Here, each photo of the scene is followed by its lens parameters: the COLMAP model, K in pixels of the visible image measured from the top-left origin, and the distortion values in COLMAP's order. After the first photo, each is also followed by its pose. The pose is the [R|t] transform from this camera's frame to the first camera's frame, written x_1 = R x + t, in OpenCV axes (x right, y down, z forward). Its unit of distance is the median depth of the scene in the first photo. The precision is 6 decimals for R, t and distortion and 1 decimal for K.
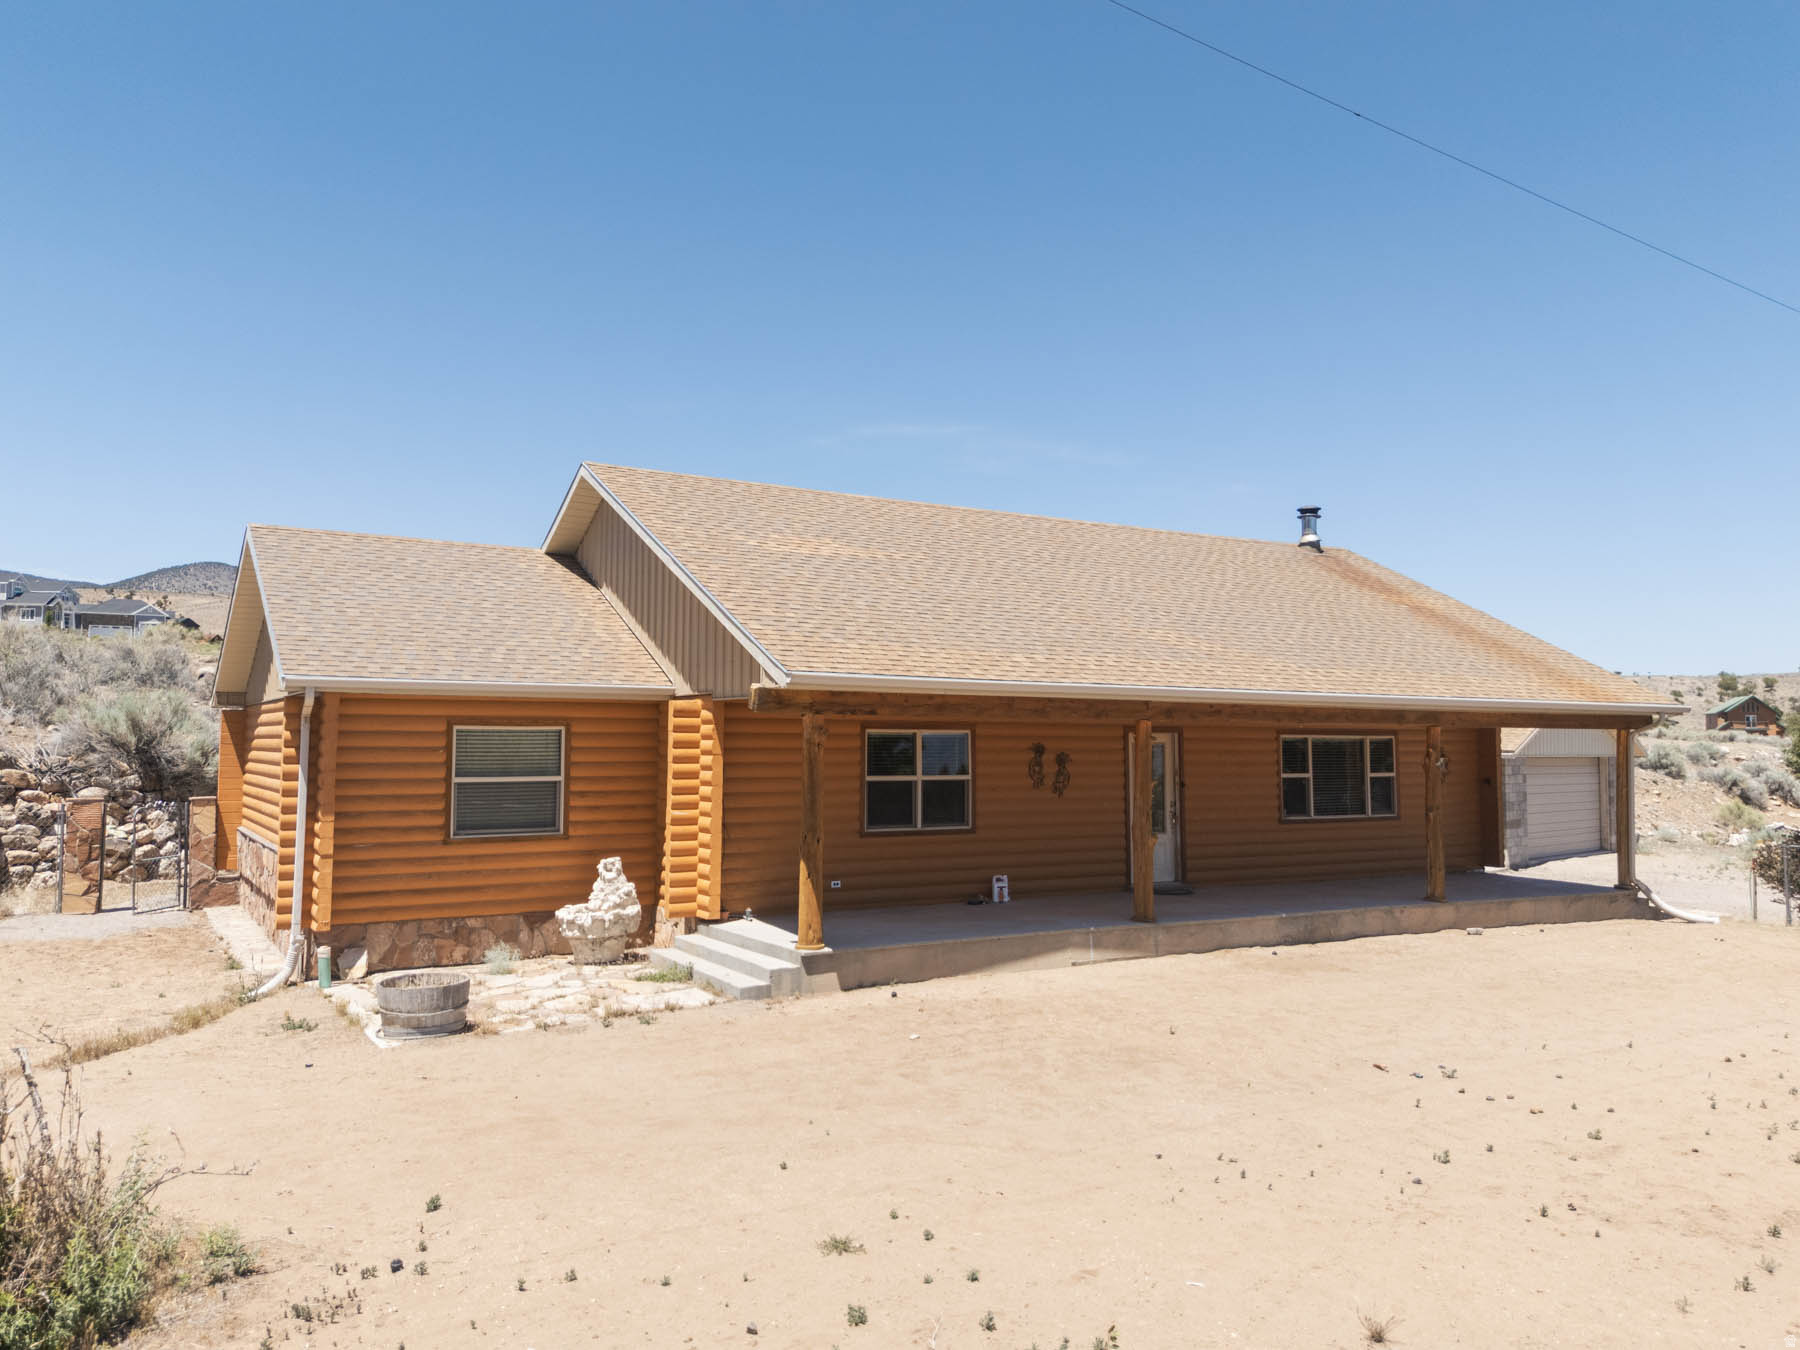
lens RADIAL K [[1325.8, 0, 893.9], [0, 1325.8, 663.3], [0, 0, 1]] dist [0.075880, -0.070767]
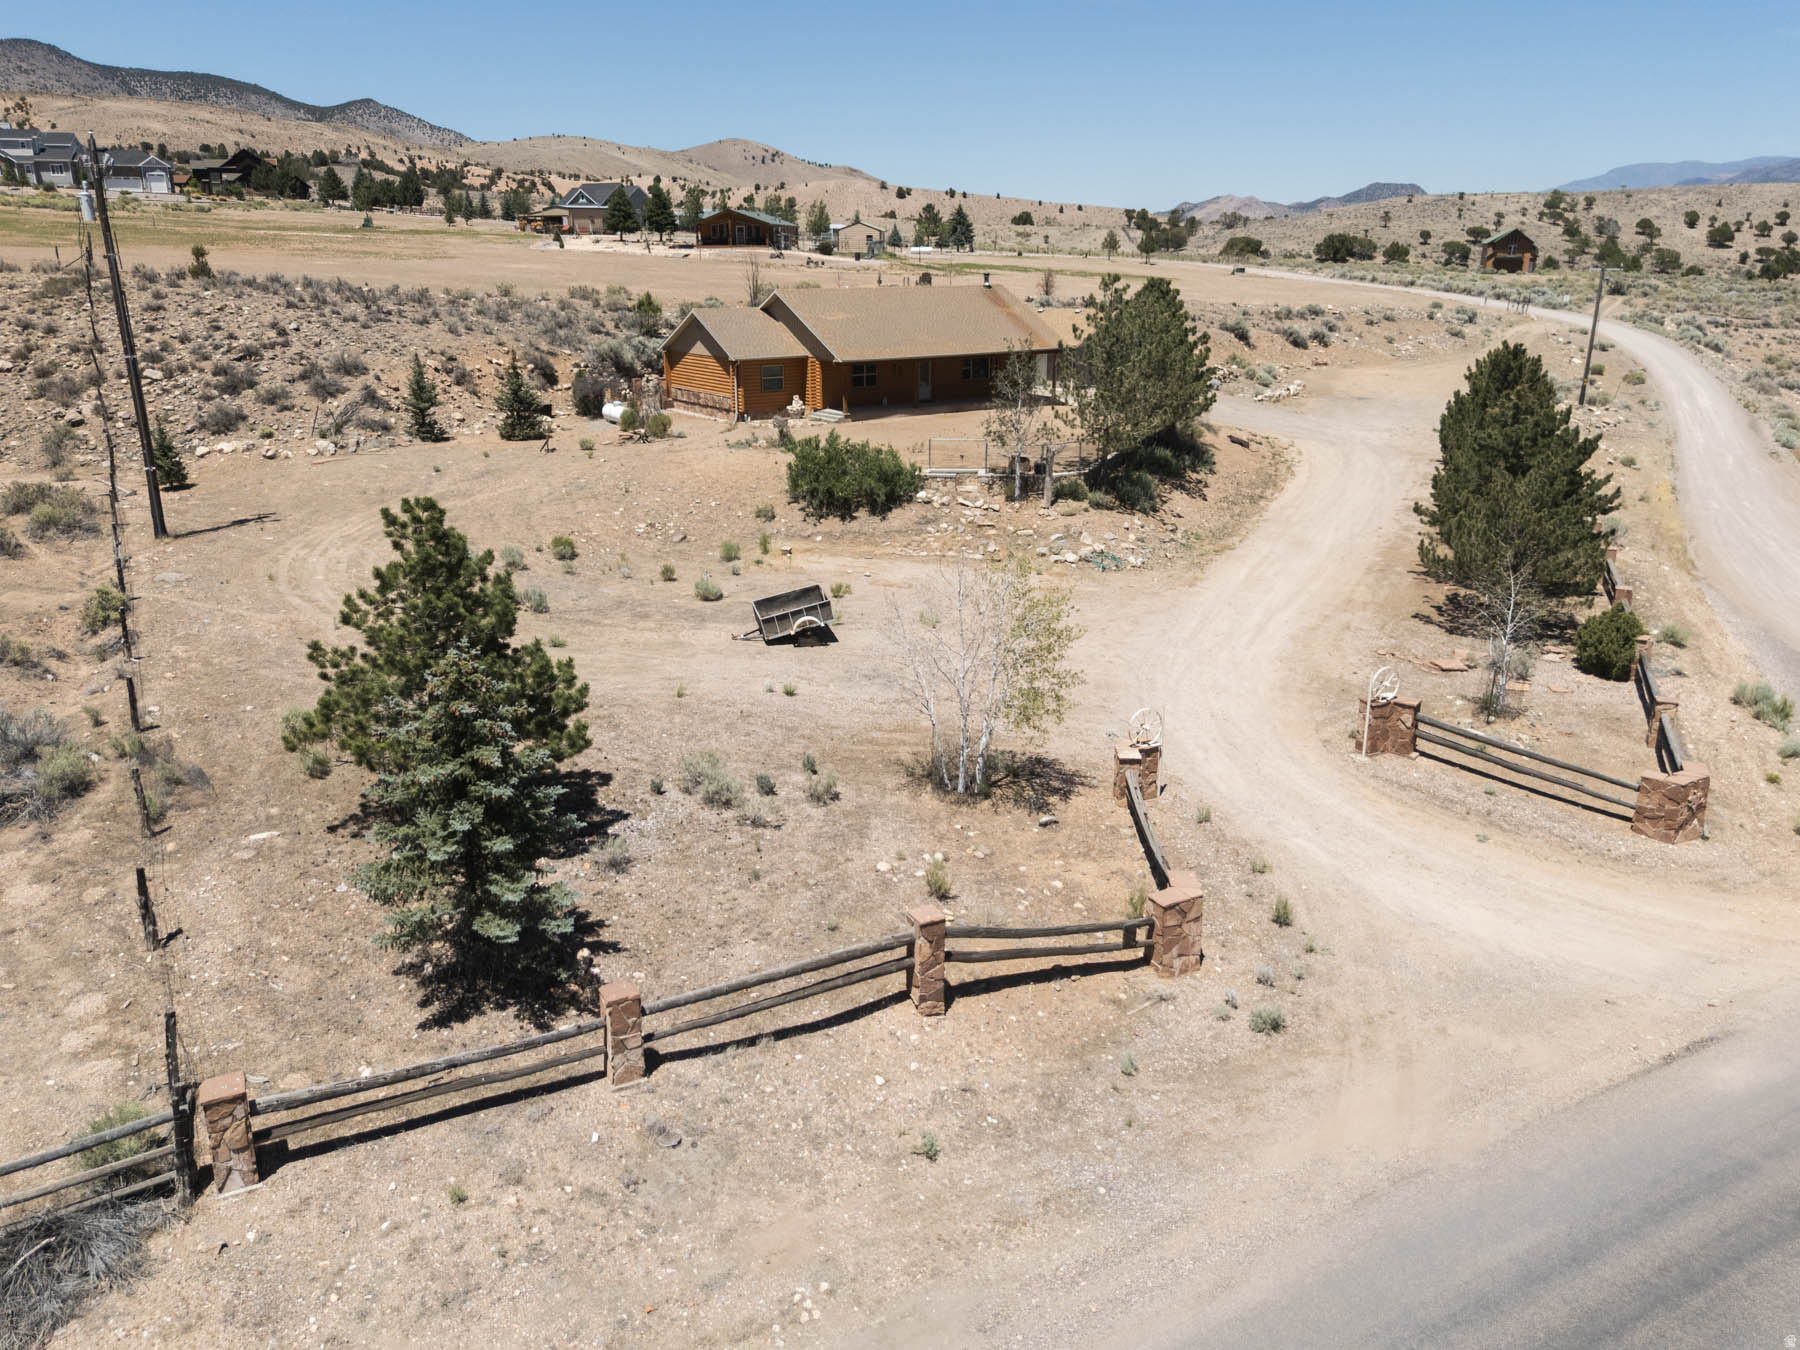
lens RADIAL K [[1325.8, 0, 896.8], [0, 1325.8, 676.8], [0, 0, 1]] dist [0.075880, -0.070767]
pose [[0.997741, -0.029558, 0.060324, -0.139964], [0.005828, 0.932697, 0.360613, -0.460954], [-0.066923, -0.359447, 0.930763, -2.791118]]
